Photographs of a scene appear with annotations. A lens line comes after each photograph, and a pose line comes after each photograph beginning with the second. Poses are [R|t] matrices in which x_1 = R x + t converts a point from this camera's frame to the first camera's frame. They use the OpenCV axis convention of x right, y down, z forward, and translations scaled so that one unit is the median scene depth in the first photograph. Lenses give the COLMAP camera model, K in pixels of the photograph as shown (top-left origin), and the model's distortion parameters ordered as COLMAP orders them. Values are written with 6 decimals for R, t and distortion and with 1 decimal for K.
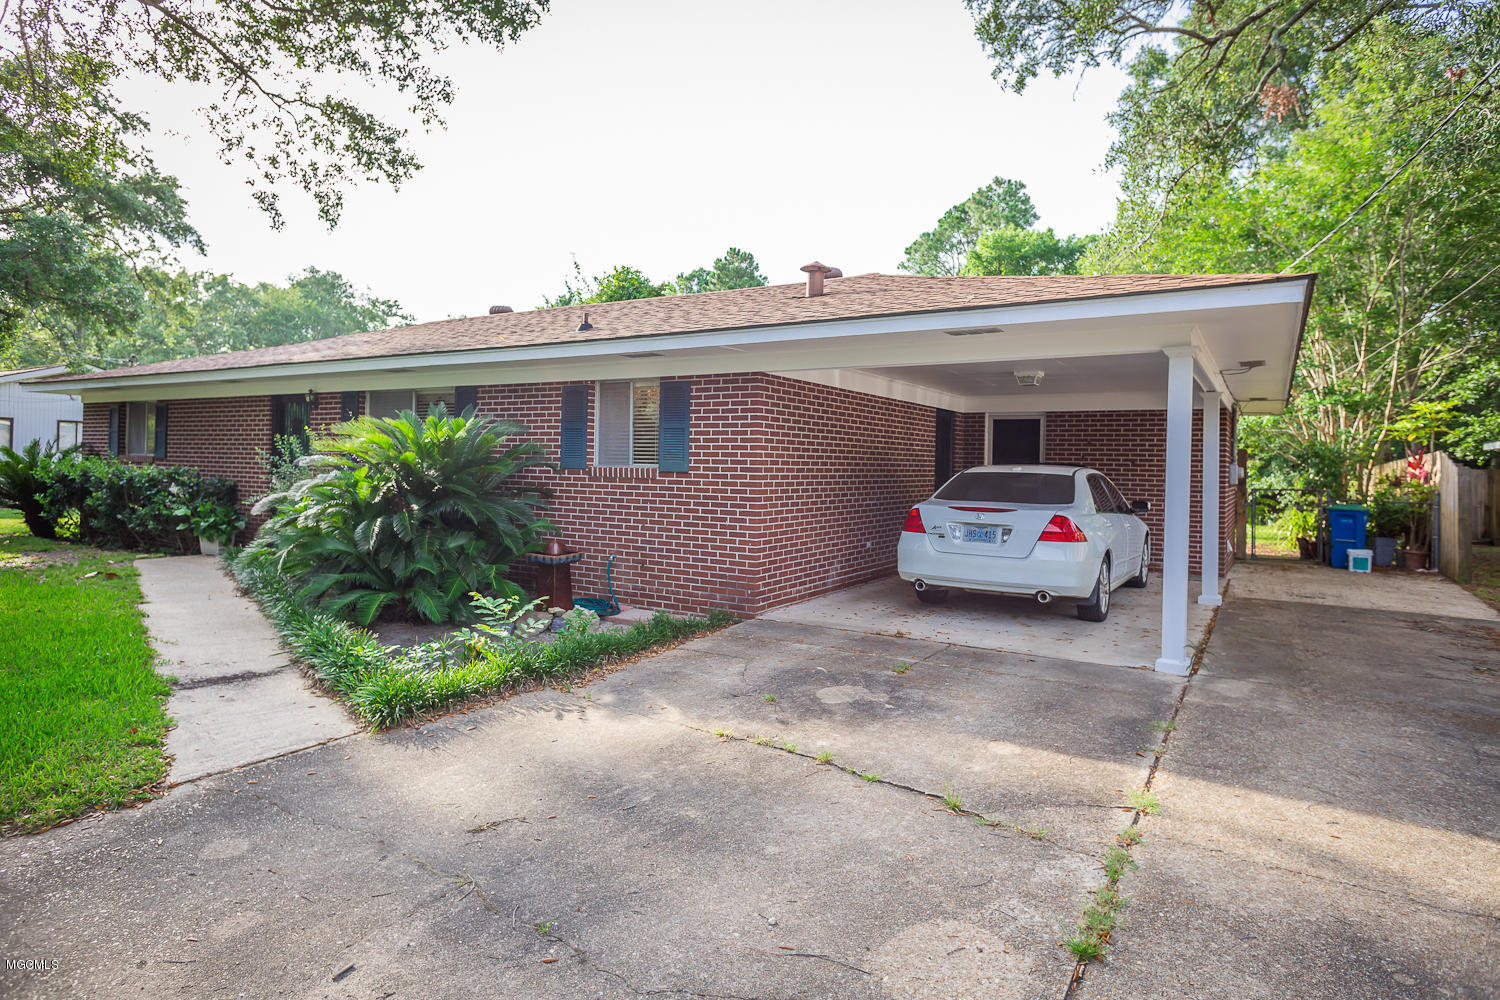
lens RADIAL K [[858.5, 0, 750.4], [0, 858.5, 490.9], [0, 0, 1]] dist [0.000389, 0.006966]
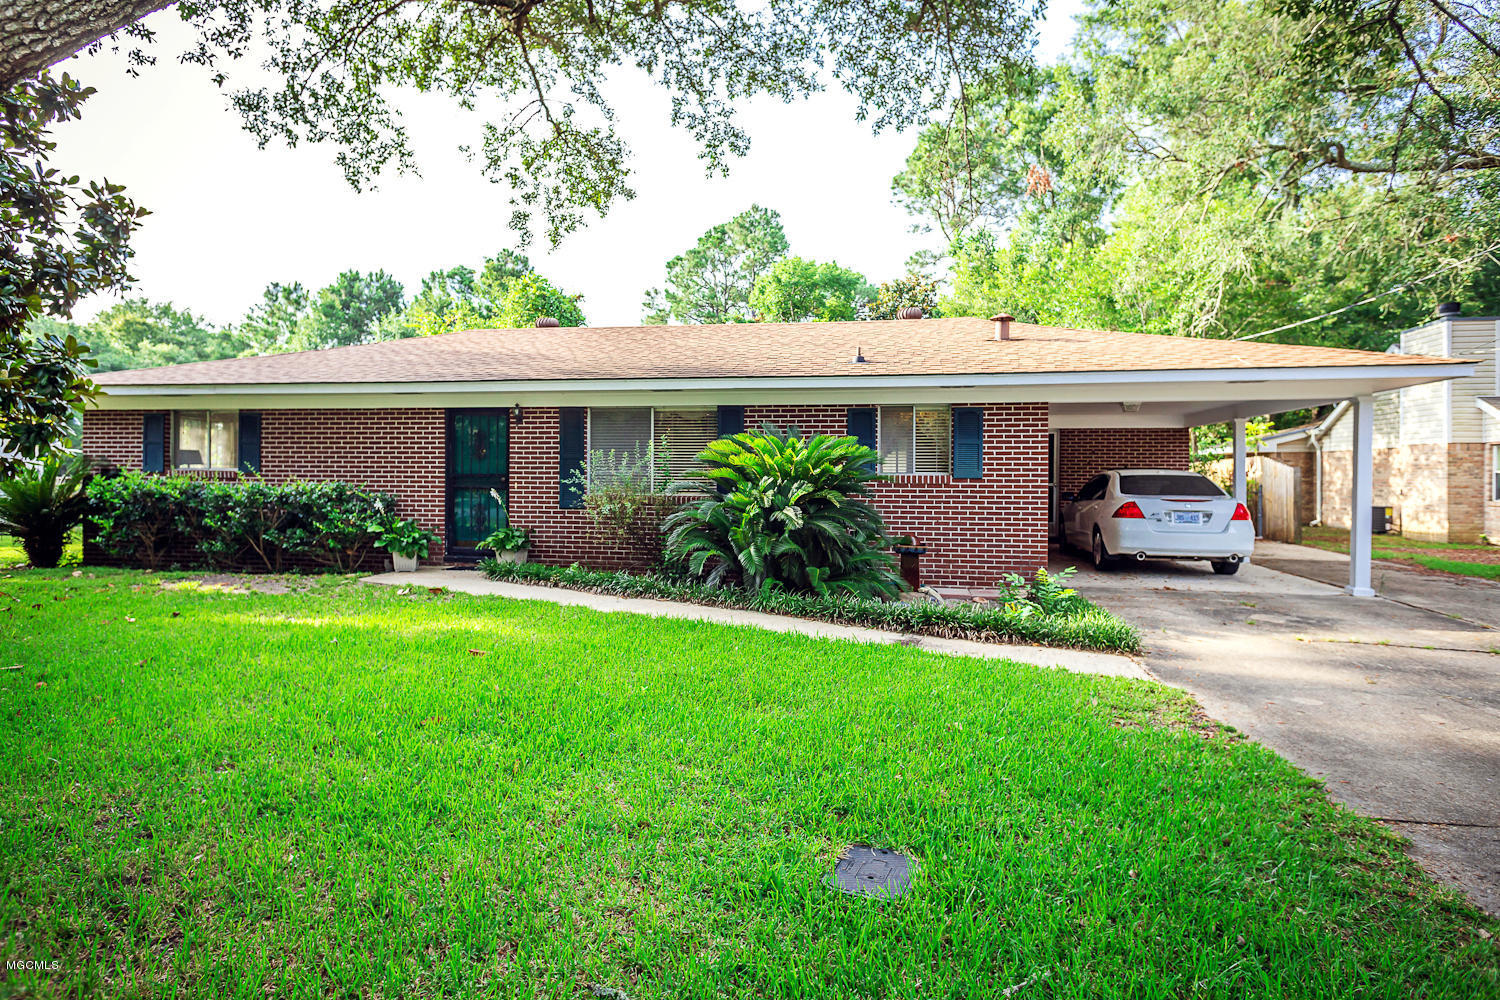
lens RADIAL K [[858.5, 0, 748.6], [0, 858.5, 504.7], [0, 0, 1]] dist [0.000389, 0.006966]
pose [[0.926398, -0.026882, 0.375585, -0.641378], [0.022334, 0.999615, 0.016458, -0.008054], [-0.375883, -0.006858, 0.926642, -0.044945]]
